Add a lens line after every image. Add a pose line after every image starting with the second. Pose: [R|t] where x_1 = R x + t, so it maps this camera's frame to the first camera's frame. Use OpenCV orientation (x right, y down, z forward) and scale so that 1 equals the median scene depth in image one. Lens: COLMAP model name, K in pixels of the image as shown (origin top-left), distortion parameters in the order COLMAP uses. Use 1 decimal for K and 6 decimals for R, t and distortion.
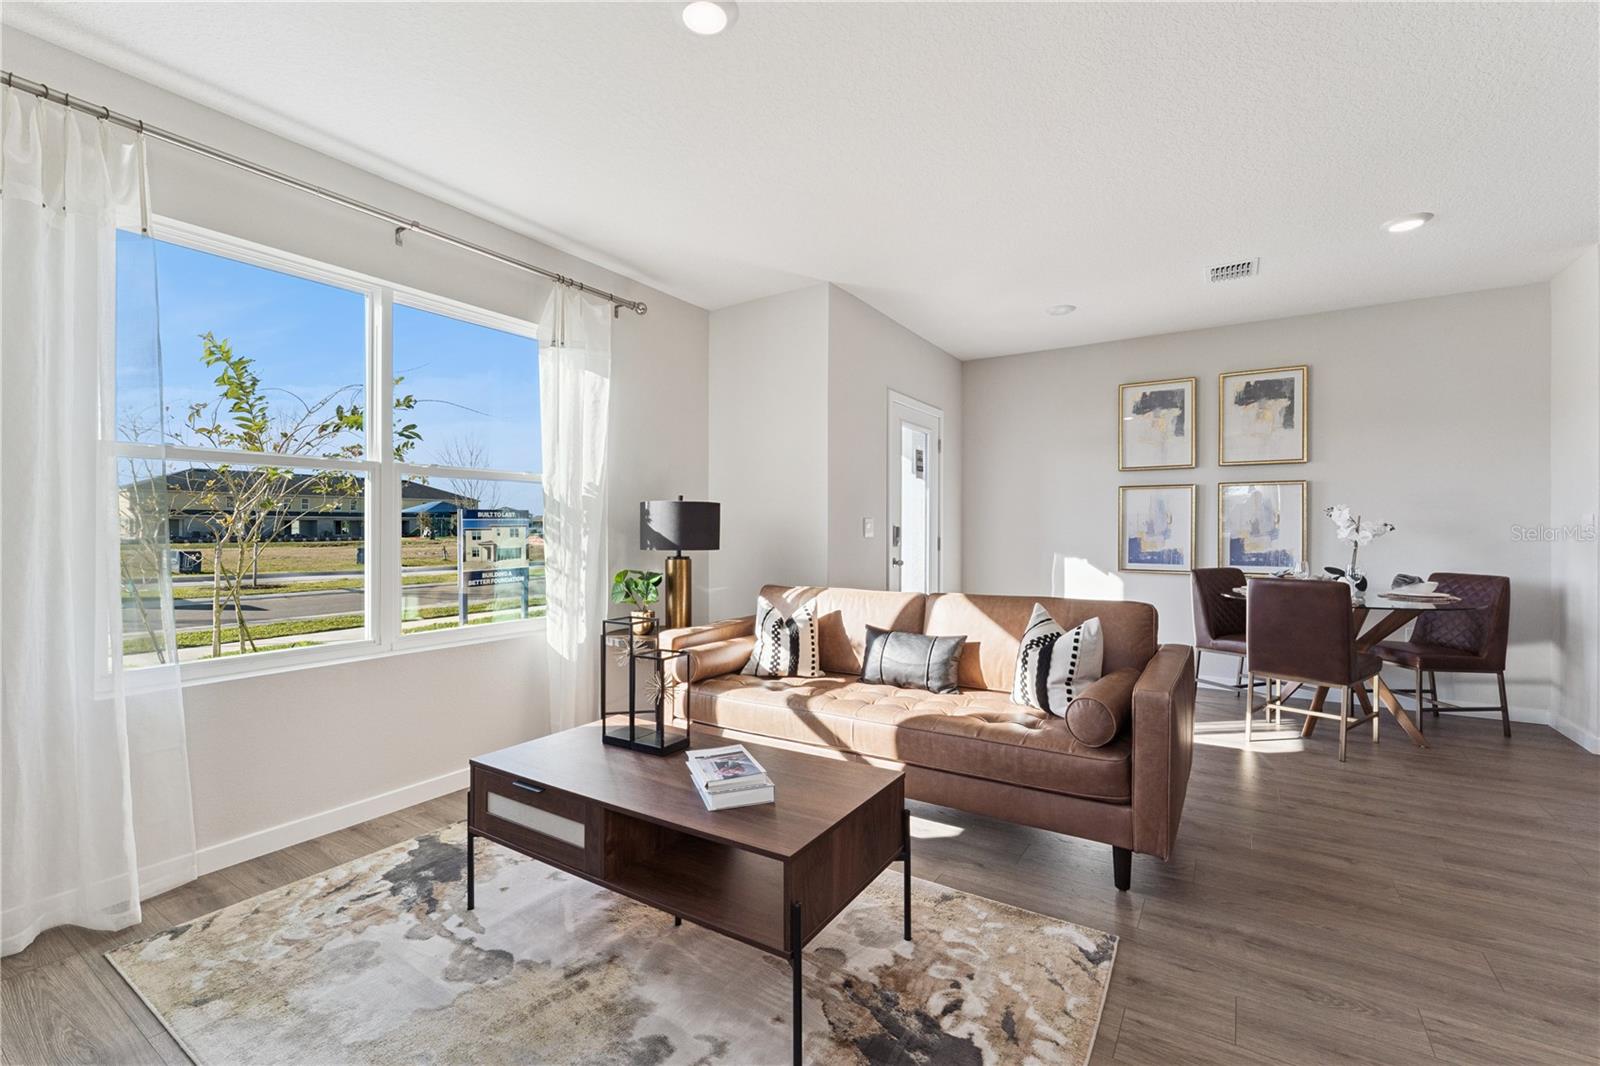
lens RADIAL K [[681.3, 0, 792.9], [0, 681.3, 530.7], [0, 0, 1]] dist [-0.002397, -0.000472]
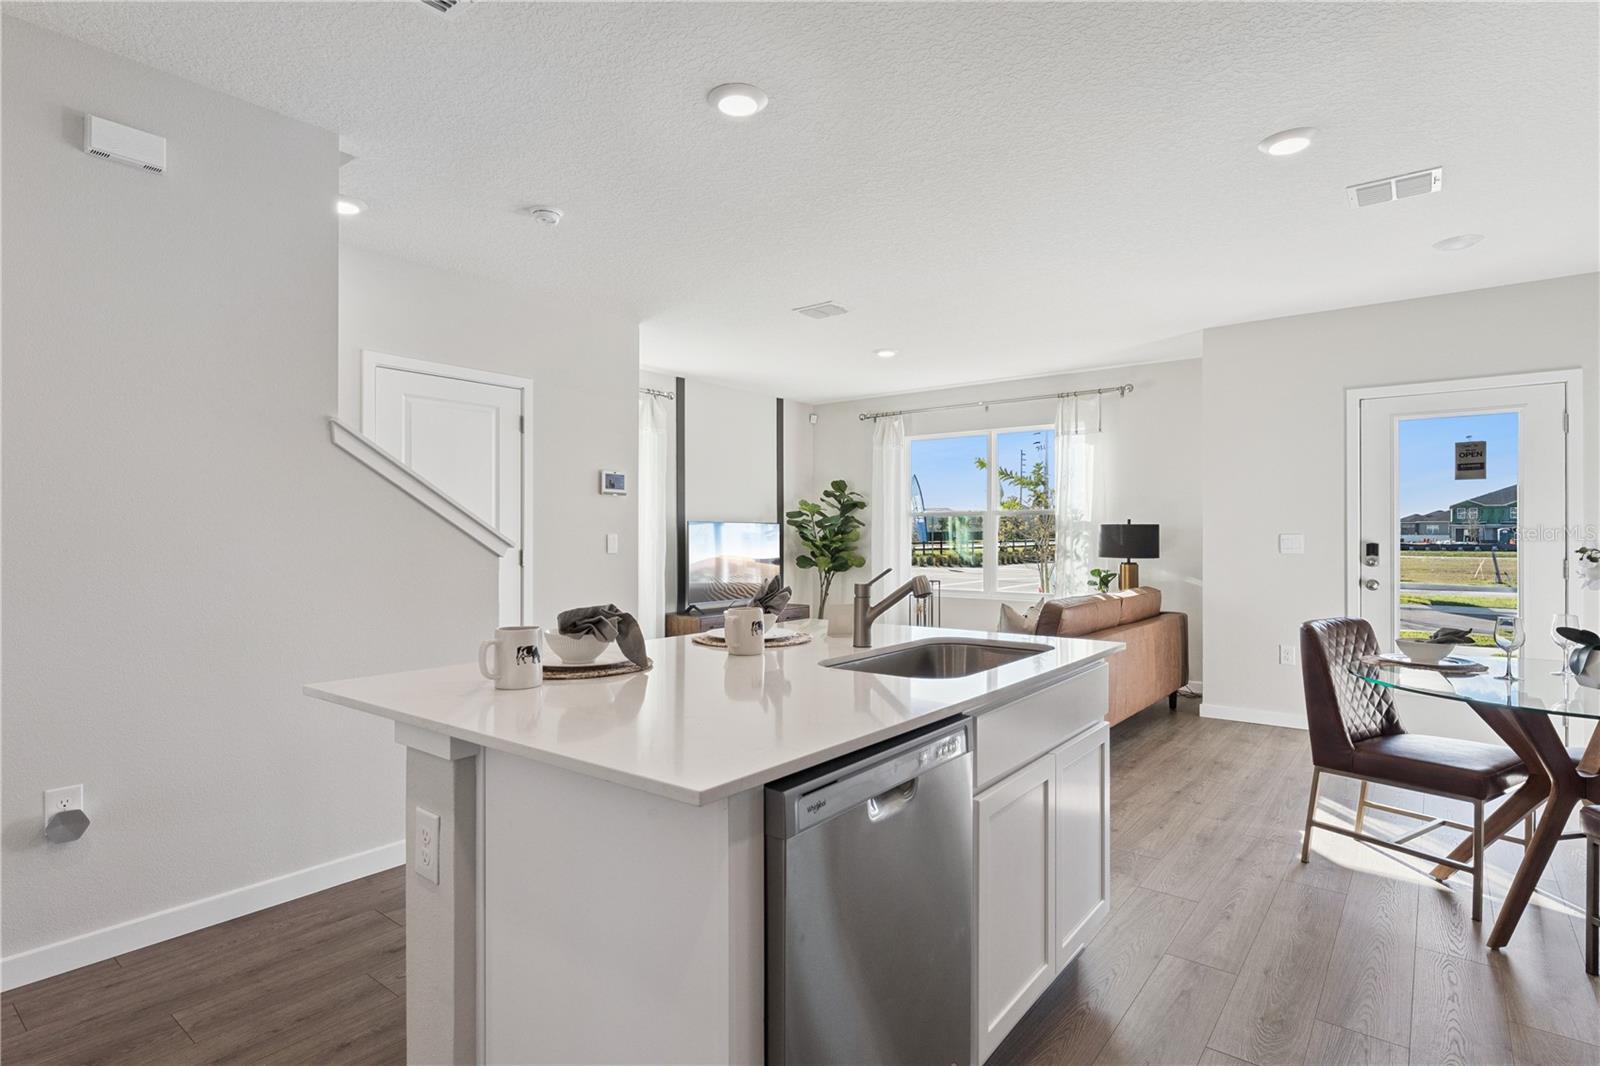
lens RADIAL K [[822.8, 0, 801.0], [0, 822.8, 540.9], [0, 0, 1]] dist [0.001506, 0.000050]
pose [[-0.078608, 0.008741, -0.996867, 1.575245], [-0.003323, 0.999954, 0.009030, -0.020260], [0.996900, 0.004023, -0.078575, 0.460160]]
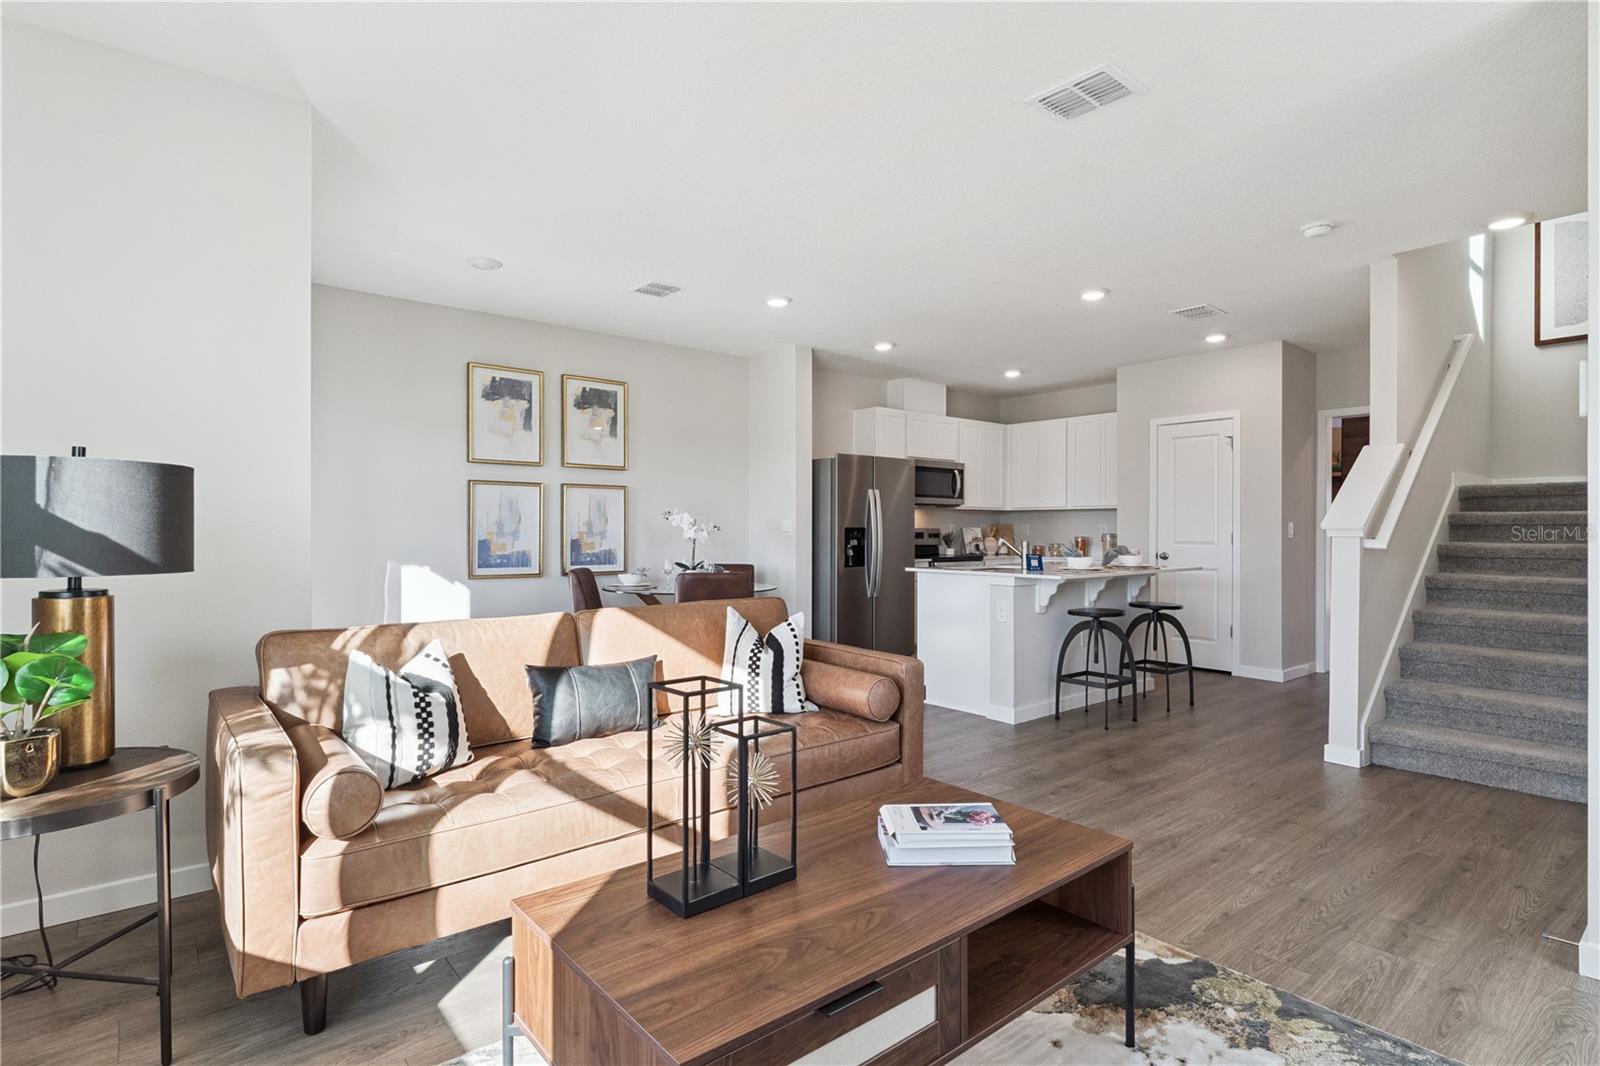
lens RADIAL K [[802.2, 0, 791.2], [0, 802.2, 531.3], [0, 0, 1]] dist [0.002344, 0.000149]
pose [[0.301158, 0.000967, 0.953574, -0.504553], [0.000222, 0.999999, -0.001084, 0.001457], [-0.953574, 0.000538, 0.301158, 0.424792]]
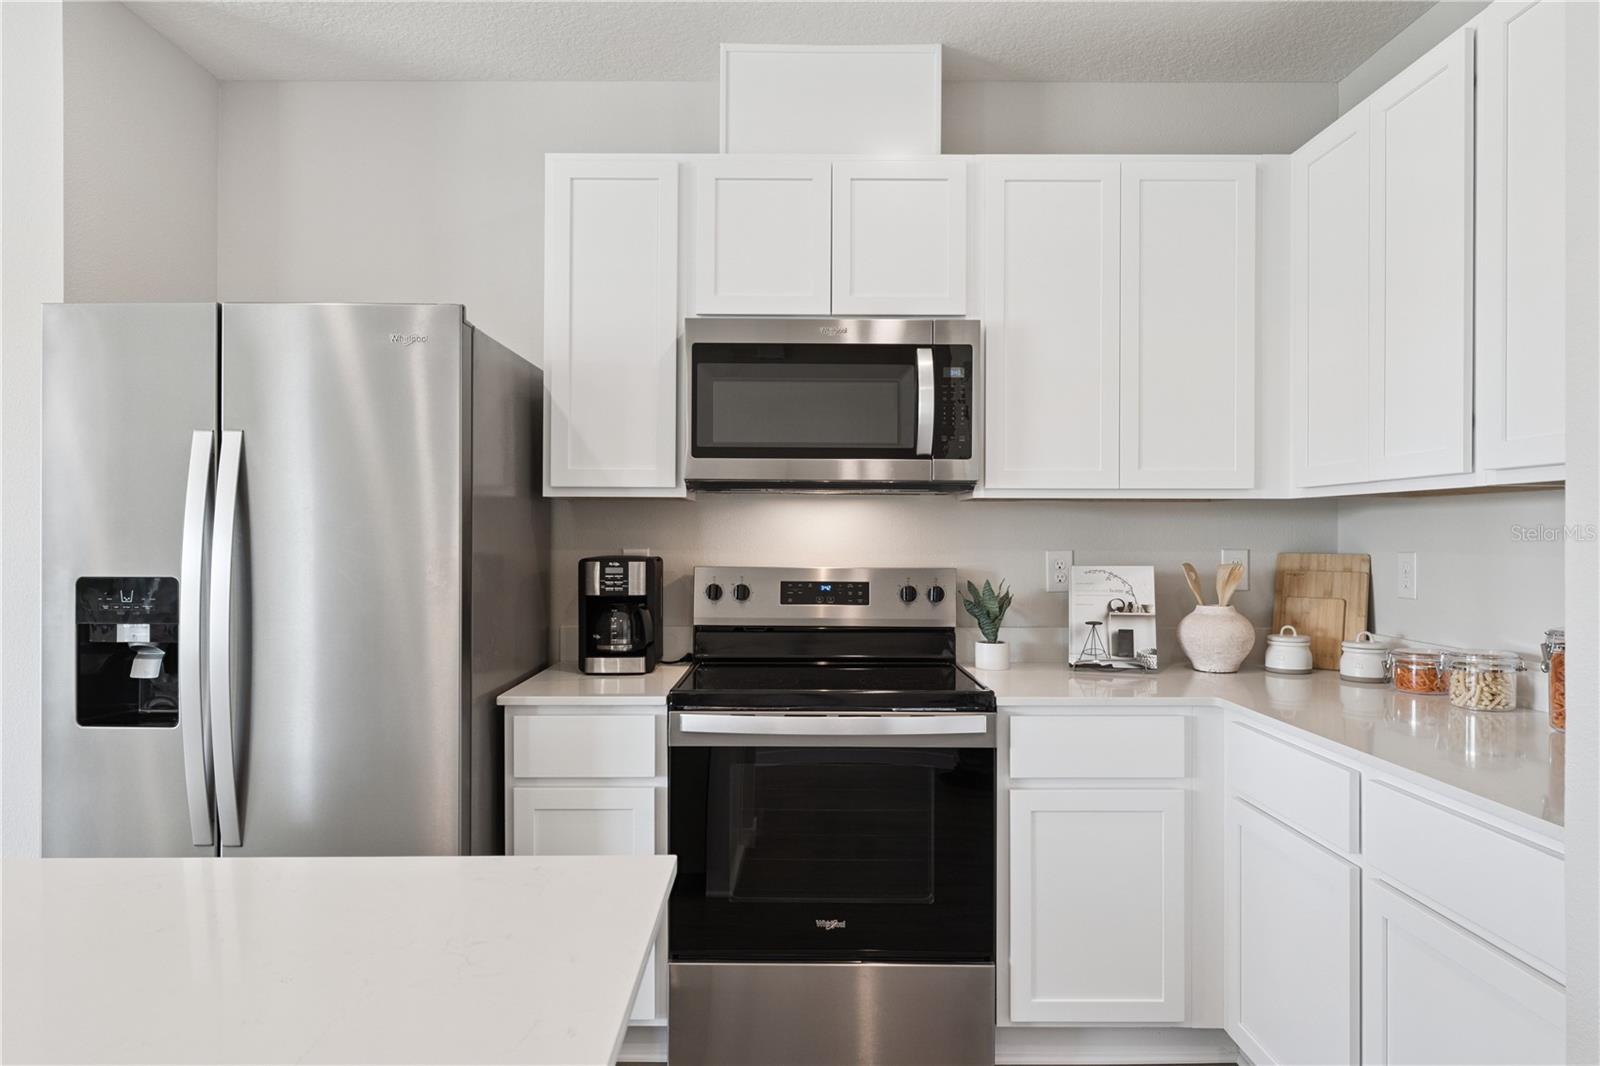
lens RADIAL K [[986.6, 0, 795.2], [0, 986.6, 535.1], [0, 0, 1]] dist [0.001390, 0.000516]
pose [[0.836405, 0.003450, 0.548101, 1.173412], [-0.002434, 0.999994, -0.002579, -0.031641], [-0.548106, 0.000823, 0.836408, 0.134822]]
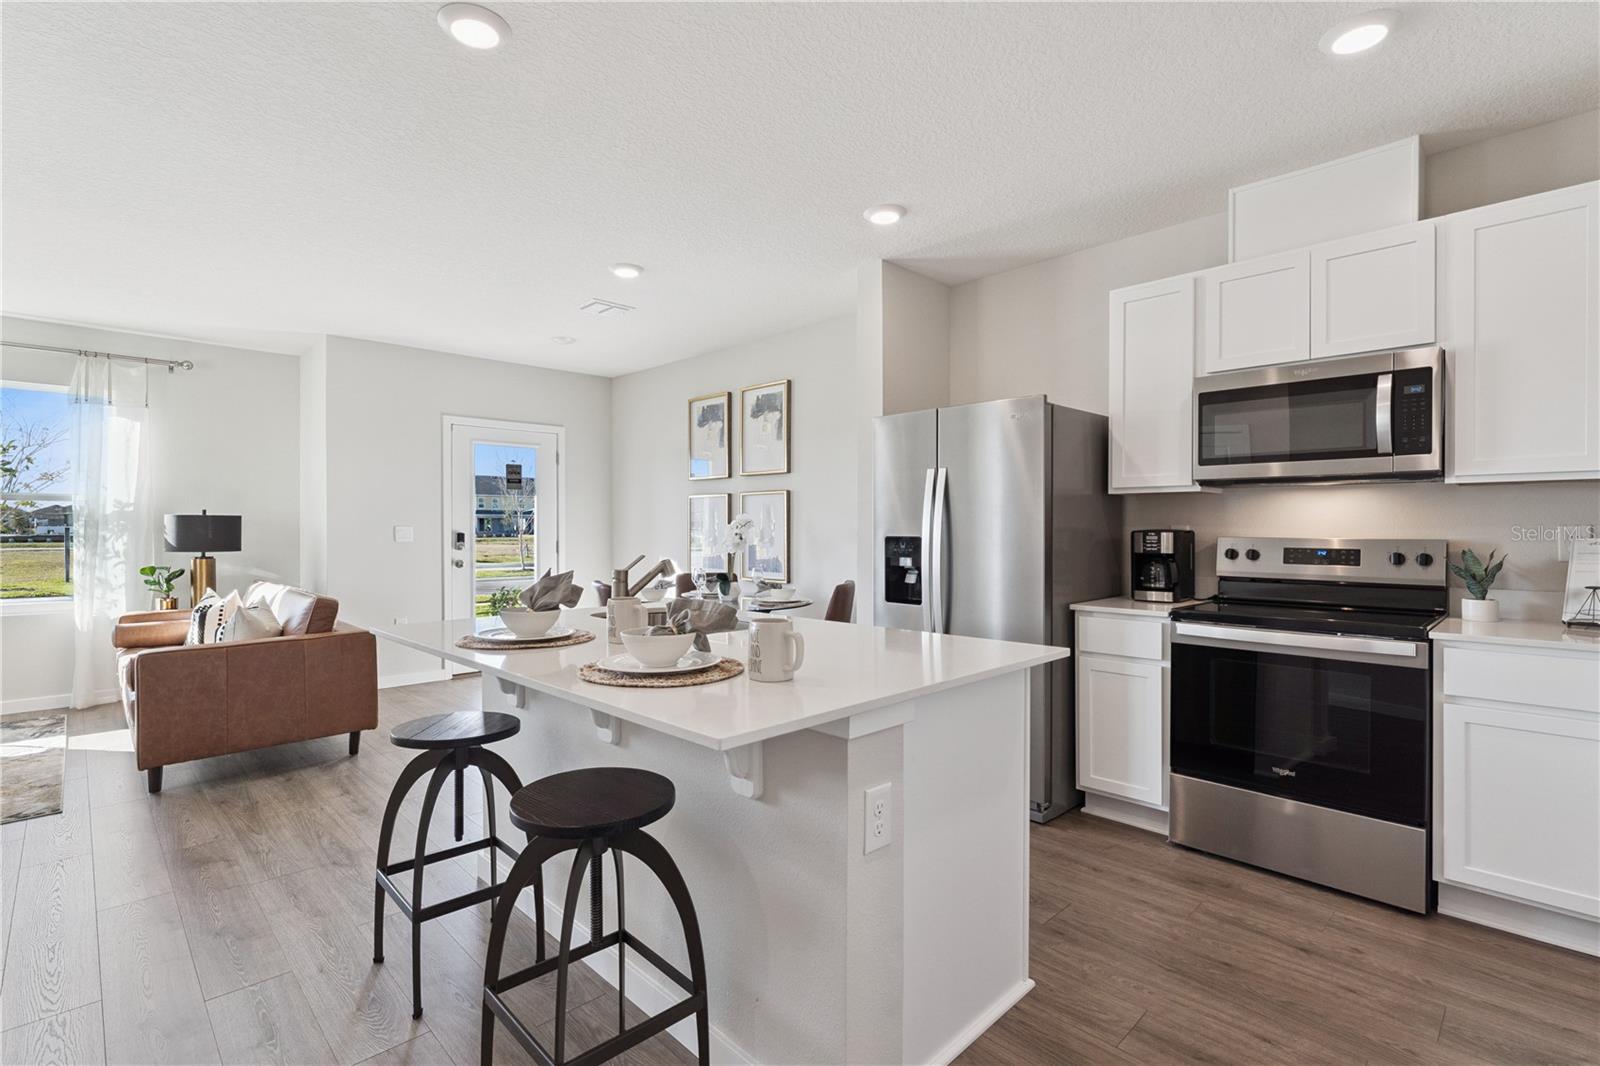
lens RADIAL K [[741.5, 0, 791.7], [0, 741.5, 530.3], [0, 0, 1]] dist [-0.003758, -0.000641]
pose [[0.976383, 0.002463, -0.216033, 1.228115], [-0.002076, 0.999996, 0.002020, -0.017682], [0.216037, -0.001524, 0.976384, -0.130671]]
